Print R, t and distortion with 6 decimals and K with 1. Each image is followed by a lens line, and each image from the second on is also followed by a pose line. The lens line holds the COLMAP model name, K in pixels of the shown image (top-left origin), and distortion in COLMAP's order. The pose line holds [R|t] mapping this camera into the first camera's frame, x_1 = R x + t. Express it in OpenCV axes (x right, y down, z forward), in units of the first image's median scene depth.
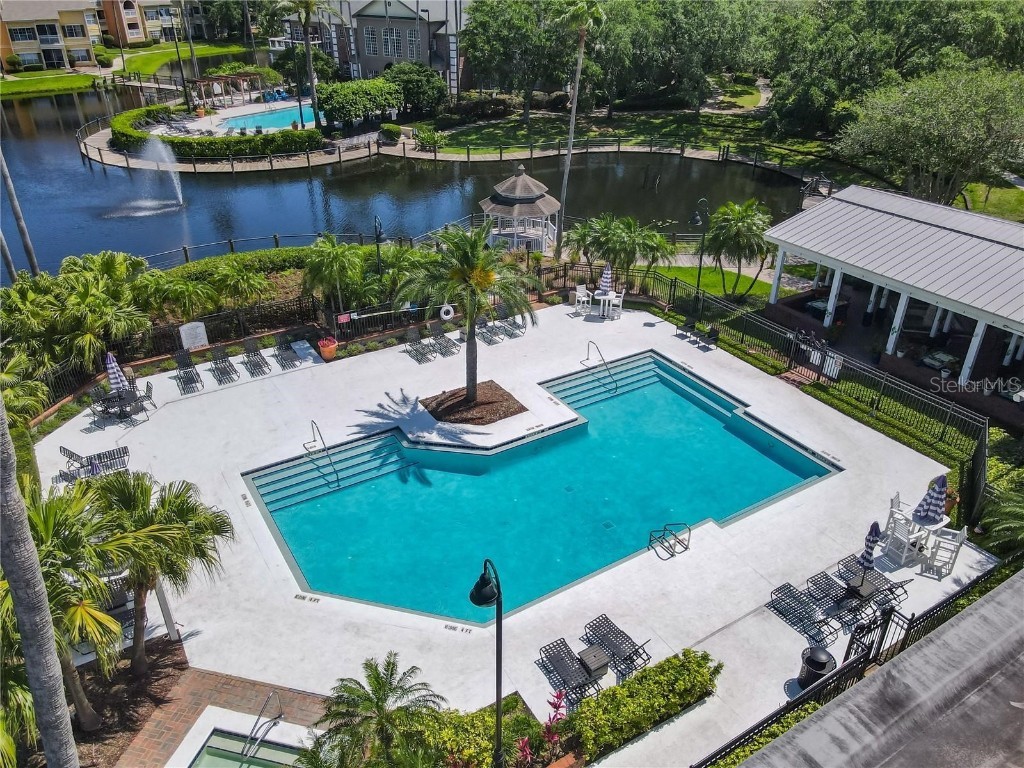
lens RADIAL K [[750.8, 0, 515.2], [0, 750.8, 387.6], [0, 0, 1]] dist [-0.001488, 0.011773]
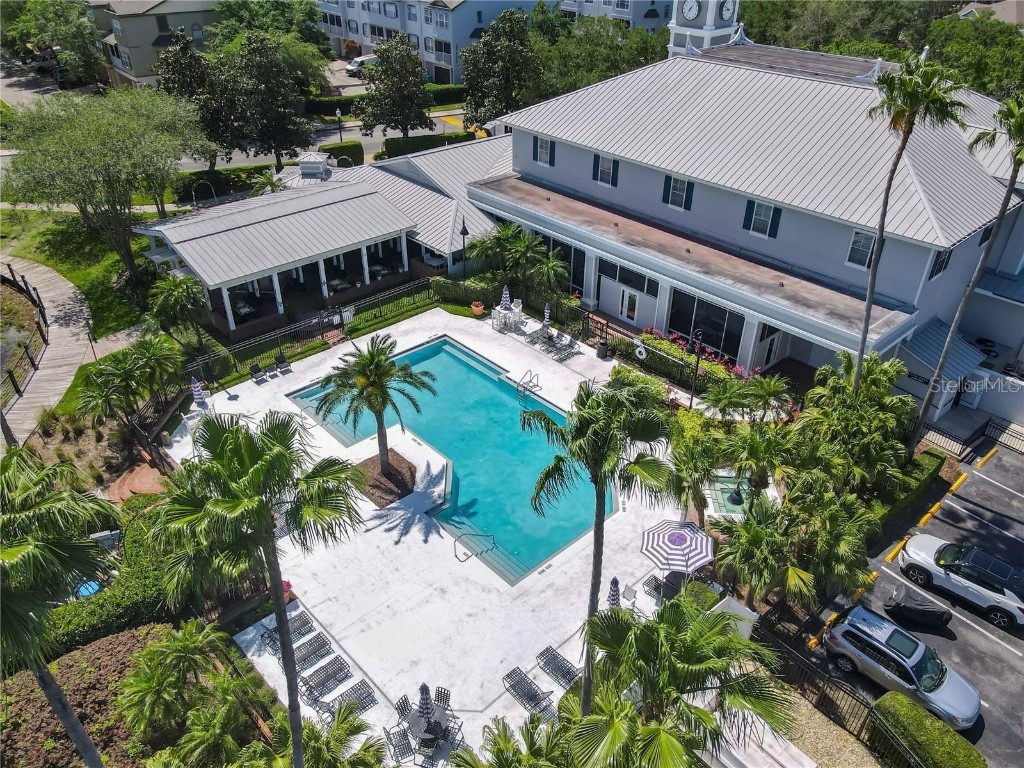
lens RADIAL K [[750.8, 0, 512.8], [0, 750.8, 357.3], [0, 0, 1]] dist [-0.001488, 0.011773]
pose [[-0.171660, -0.528408, 0.831455, -0.655432], [0.478063, 0.693270, 0.539289, -0.437333], [-0.861387, 0.490062, 0.133606, 0.377456]]
